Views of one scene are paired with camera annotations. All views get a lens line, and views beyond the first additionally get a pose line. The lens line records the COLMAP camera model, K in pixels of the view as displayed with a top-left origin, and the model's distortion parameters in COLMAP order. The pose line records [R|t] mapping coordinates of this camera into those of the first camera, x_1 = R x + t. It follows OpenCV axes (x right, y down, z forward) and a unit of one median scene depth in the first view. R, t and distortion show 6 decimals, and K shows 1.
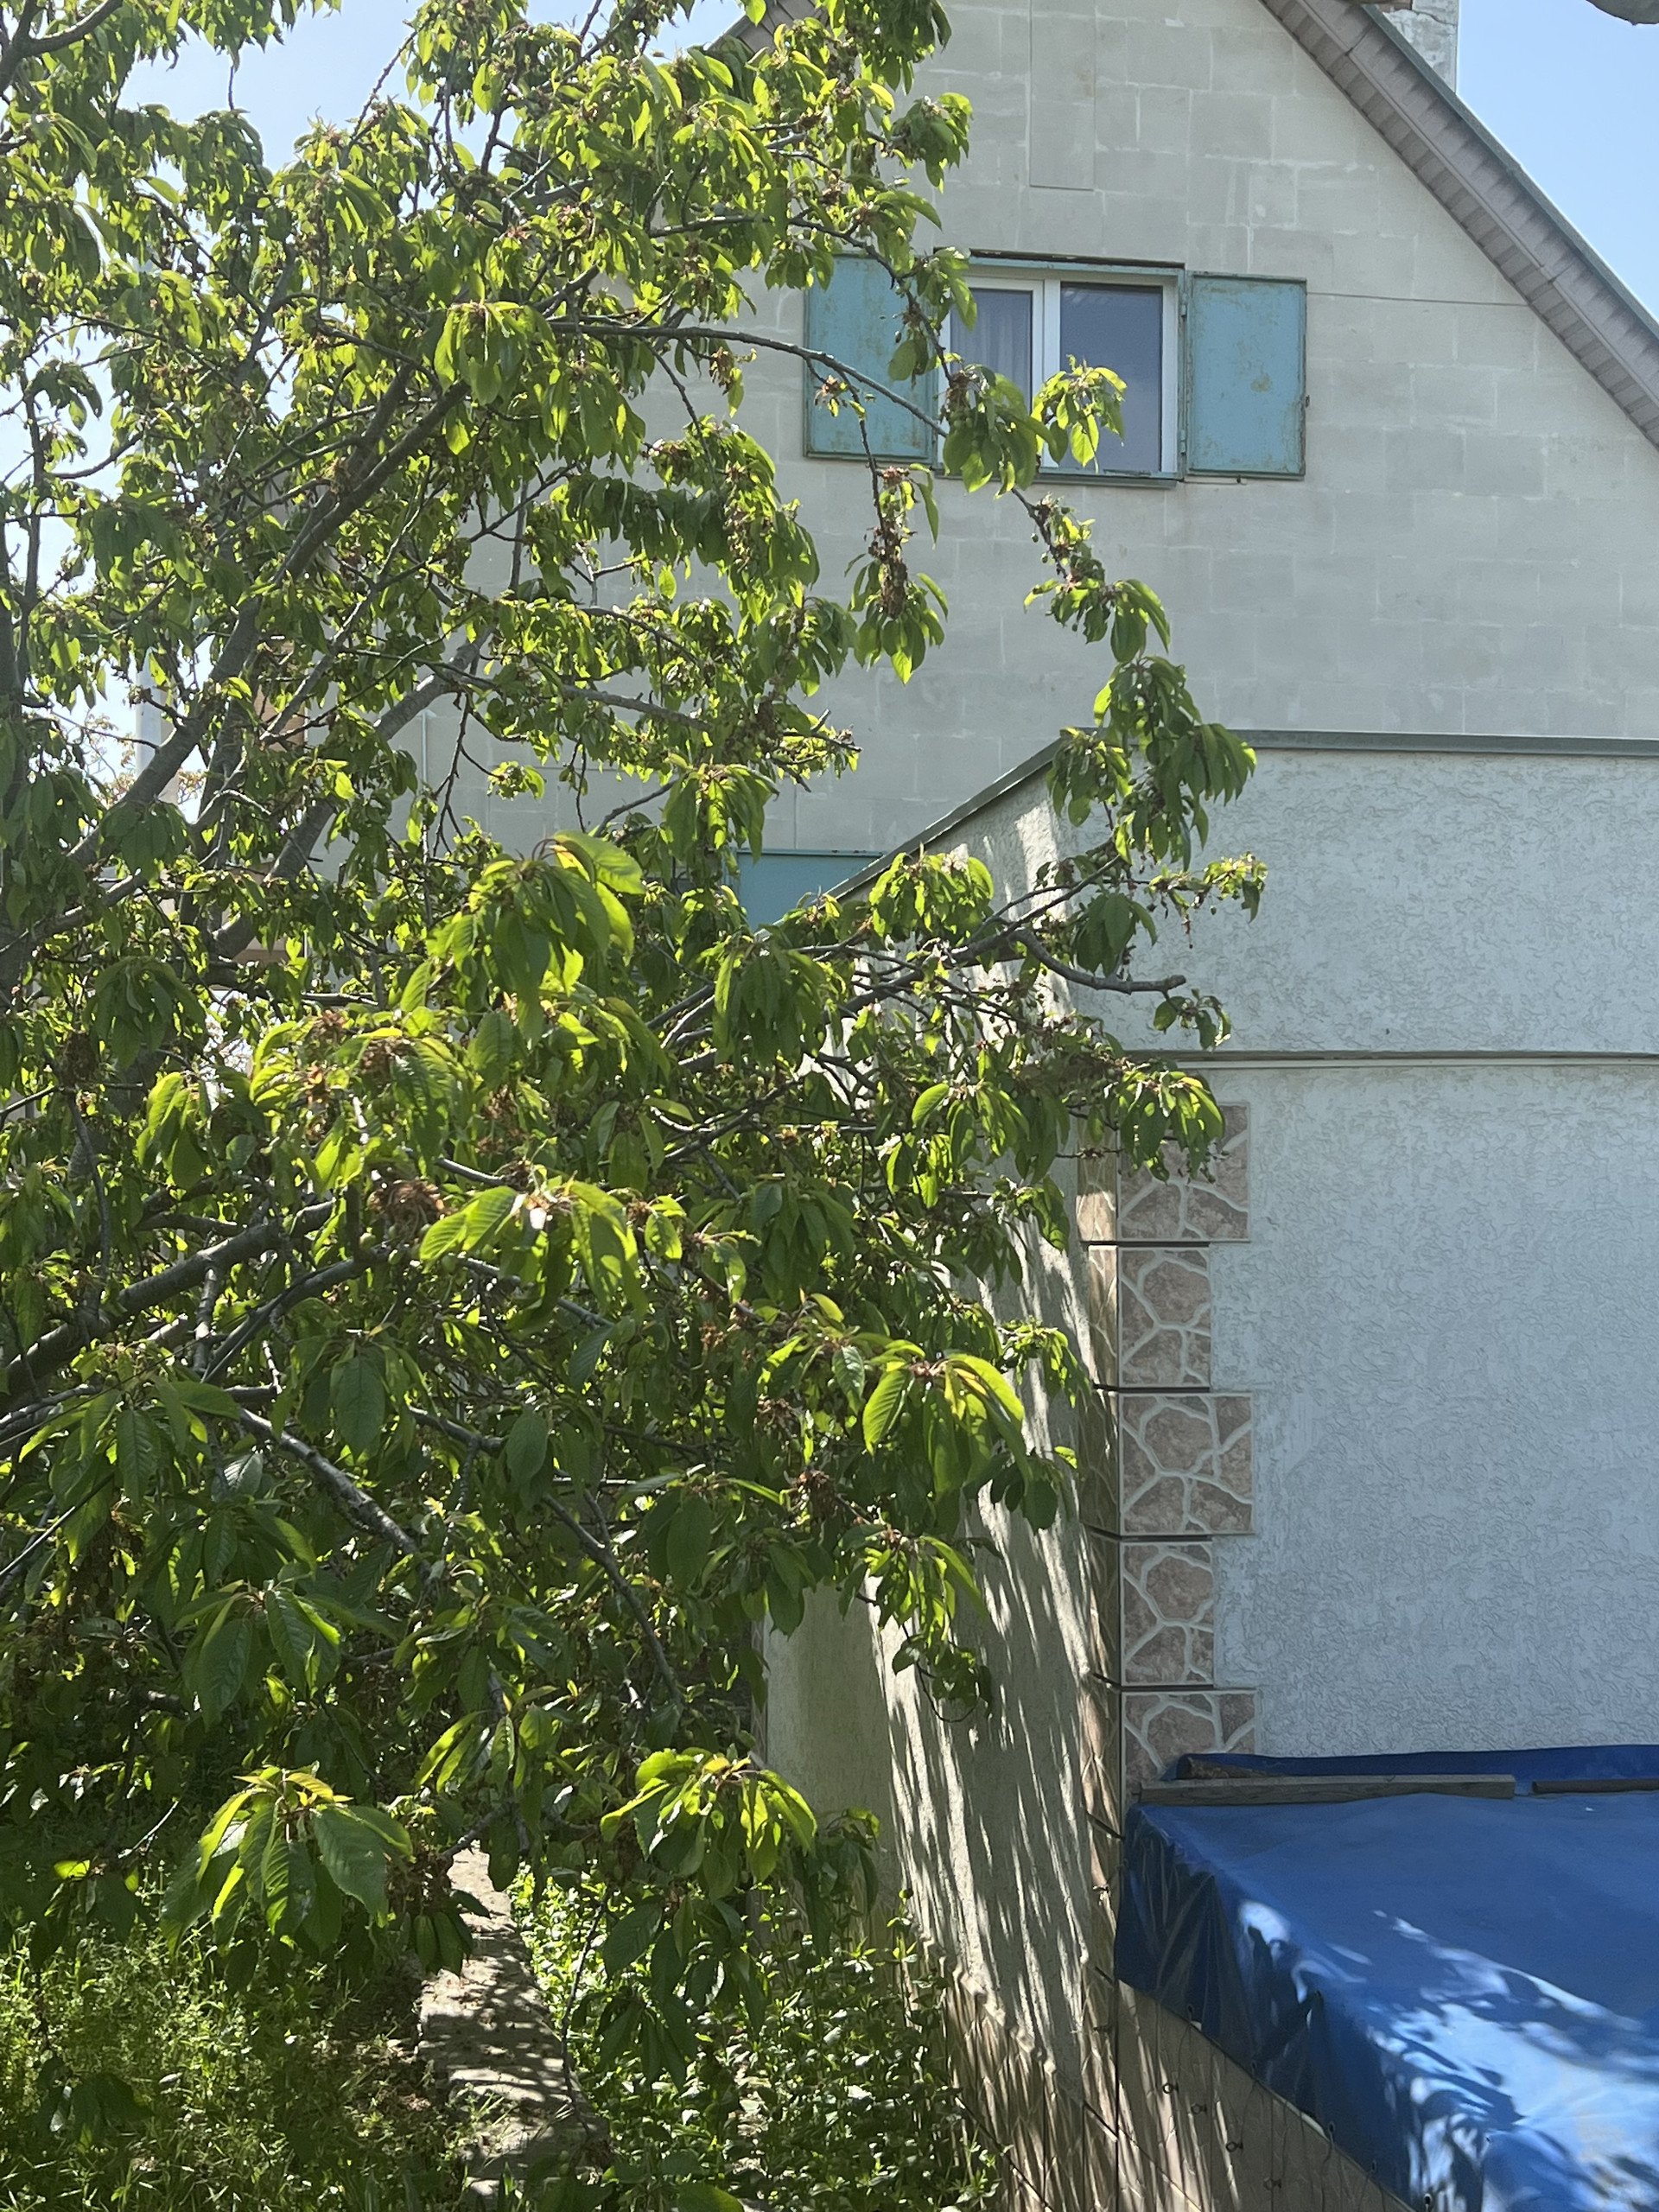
lens RADIAL K [[2897.8, 0, 830.8], [0, 2897.8, 1113.4], [0, 0, 1]] dist [0.063930, 0.000000]
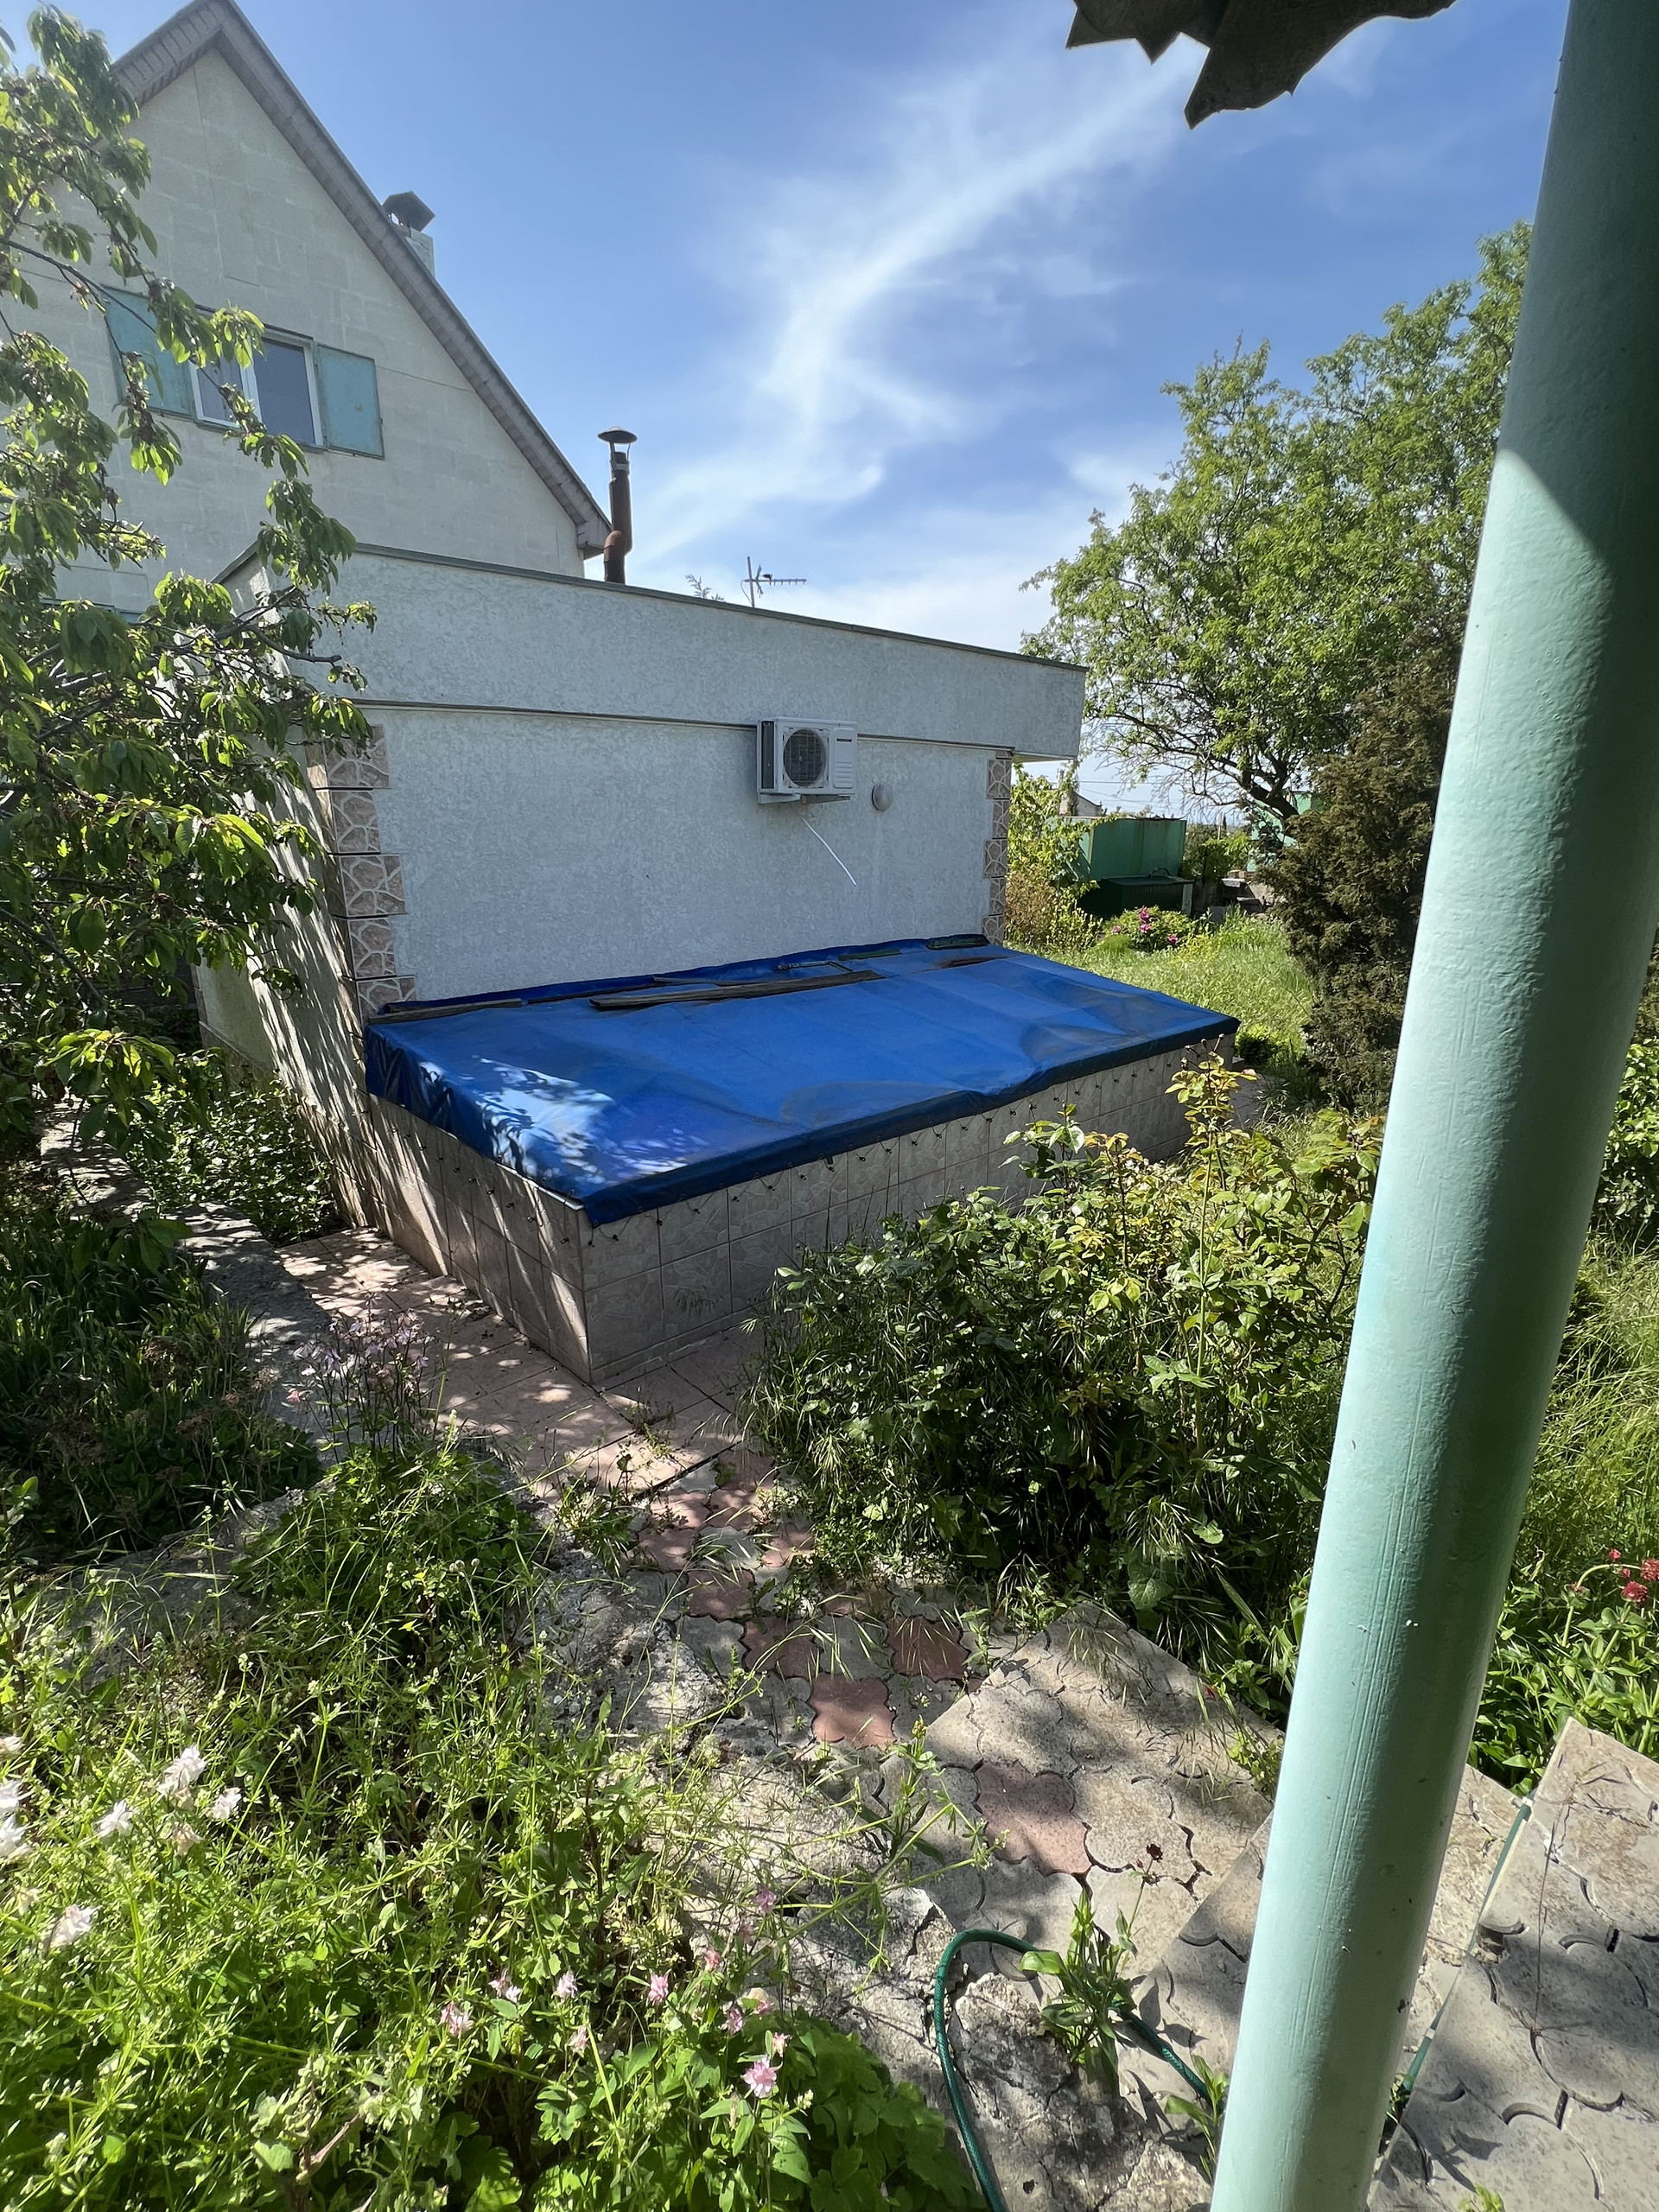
lens RADIAL K [[984.3, 0, 824.5], [0, 984.3, 1111.9], [0, 0, 1]] dist [-0.003873, 0.000877]
pose [[0.862742, -0.153358, 0.481828, 0.023842], [-0.017336, 0.943366, 0.331299, 0.022167], [-0.505348, -0.294179, 0.811223, 0.100422]]
